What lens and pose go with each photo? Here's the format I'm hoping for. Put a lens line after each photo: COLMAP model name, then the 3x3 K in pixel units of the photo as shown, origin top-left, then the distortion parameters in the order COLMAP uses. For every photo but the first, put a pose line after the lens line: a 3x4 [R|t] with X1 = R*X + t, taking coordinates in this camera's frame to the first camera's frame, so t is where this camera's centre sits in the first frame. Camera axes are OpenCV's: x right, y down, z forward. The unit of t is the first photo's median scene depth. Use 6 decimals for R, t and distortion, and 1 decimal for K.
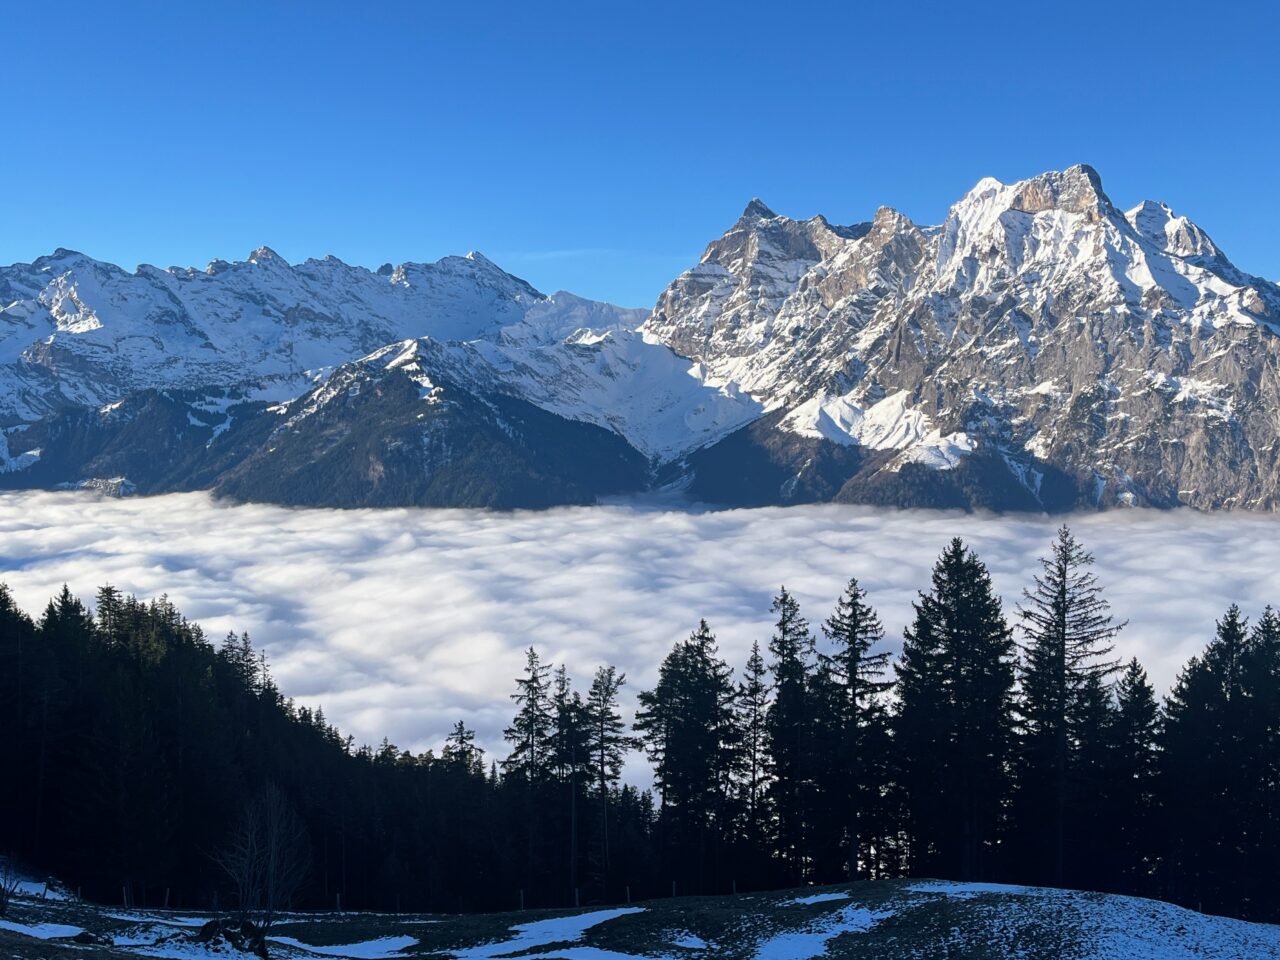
lens RADIAL K [[1377.3, 0, 629.5], [0, 1377.3, 480.3], [0, 0, 1]] dist [0.022555, 0.000000]
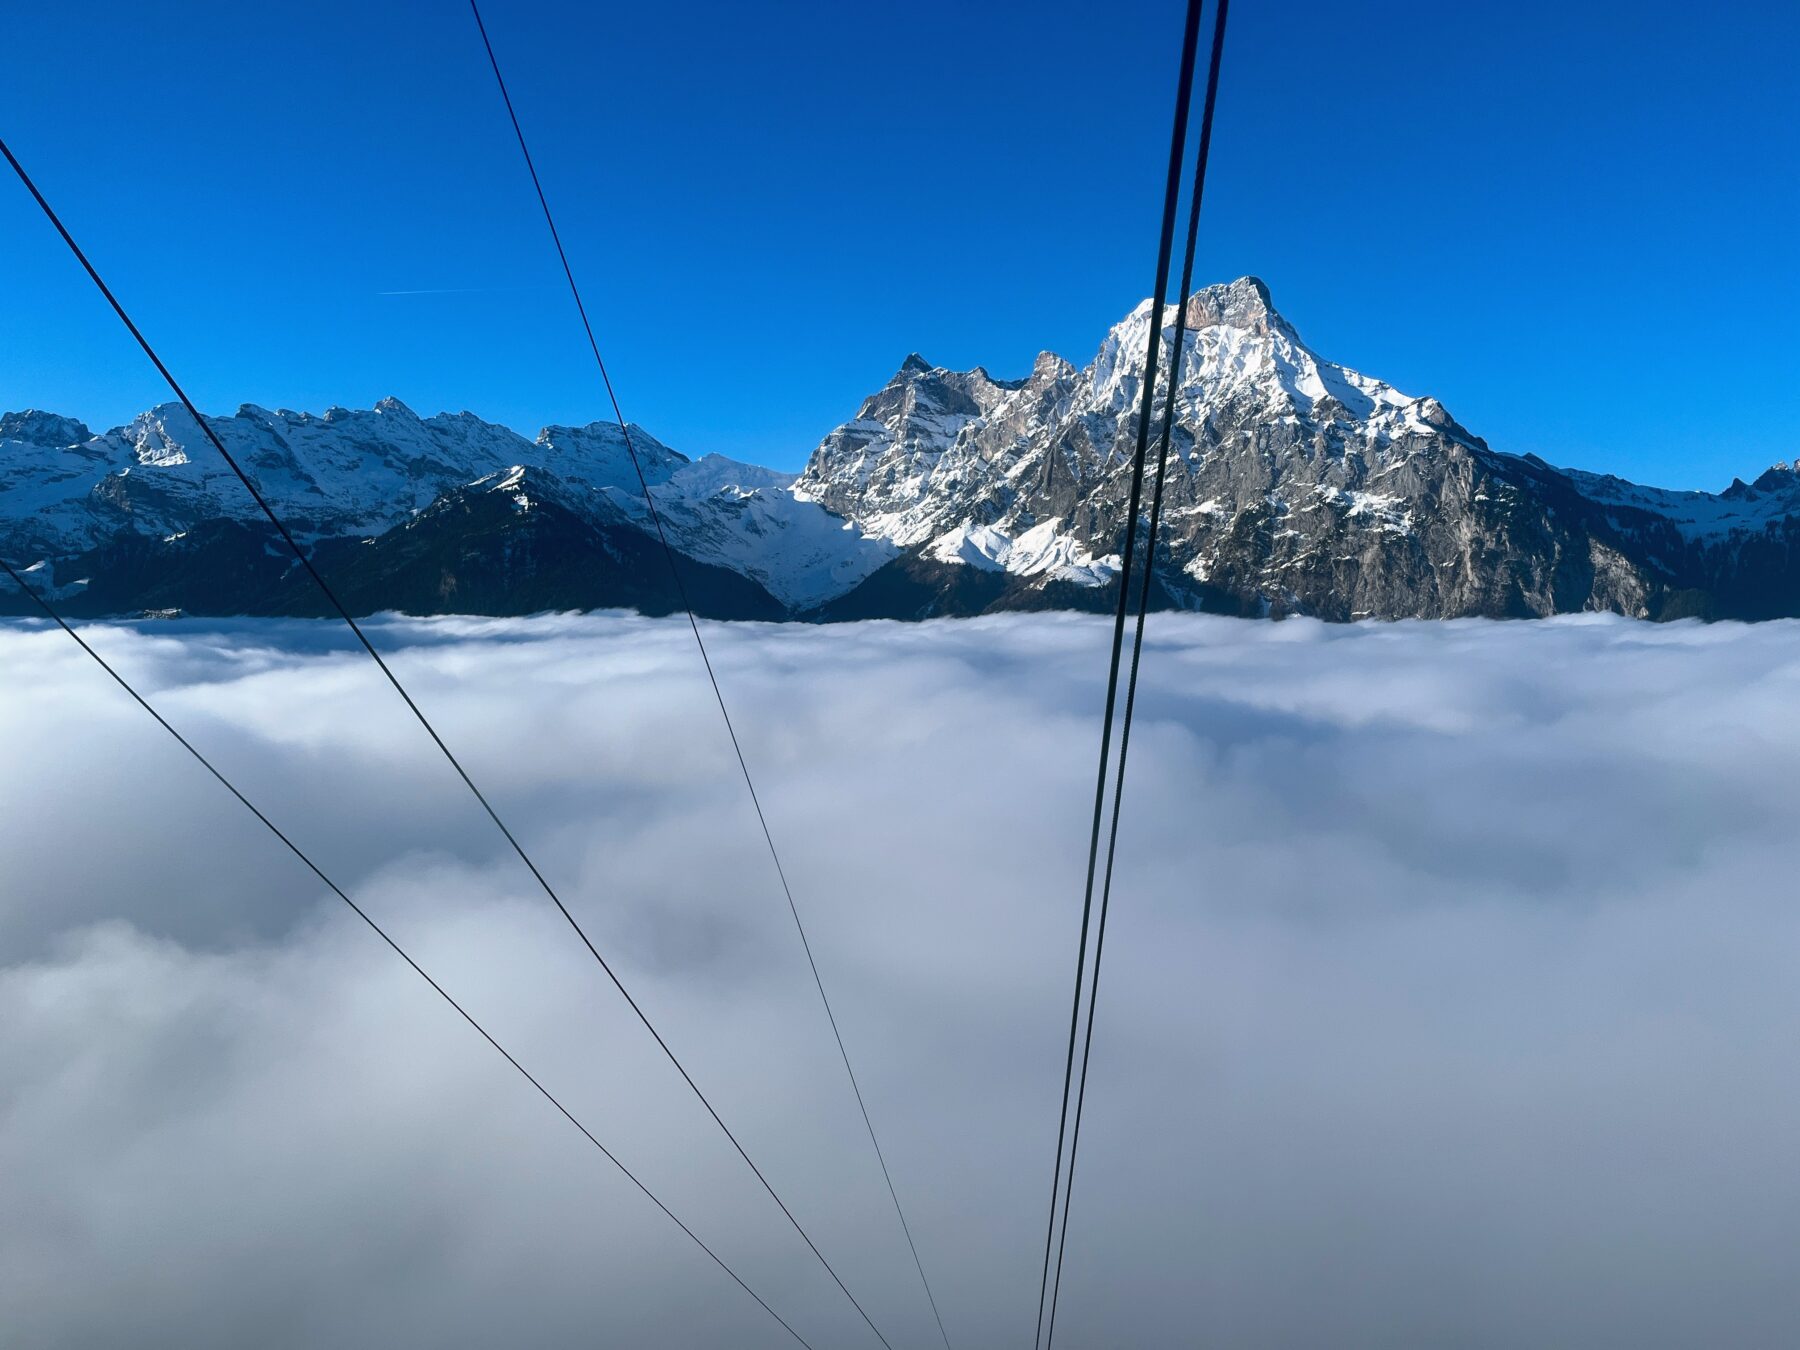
lens RADIAL K [[1341.5, 0, 893.3], [0, 1341.5, 687.8], [0, 0, 1]] dist [0.049097, -0.071797]
pose [[0.998538, 0.008596, 0.053360, 0.045362], [-0.008013, 0.999906, -0.011127, 0.057550], [-0.053451, 0.010684, 0.998513, 0.120151]]
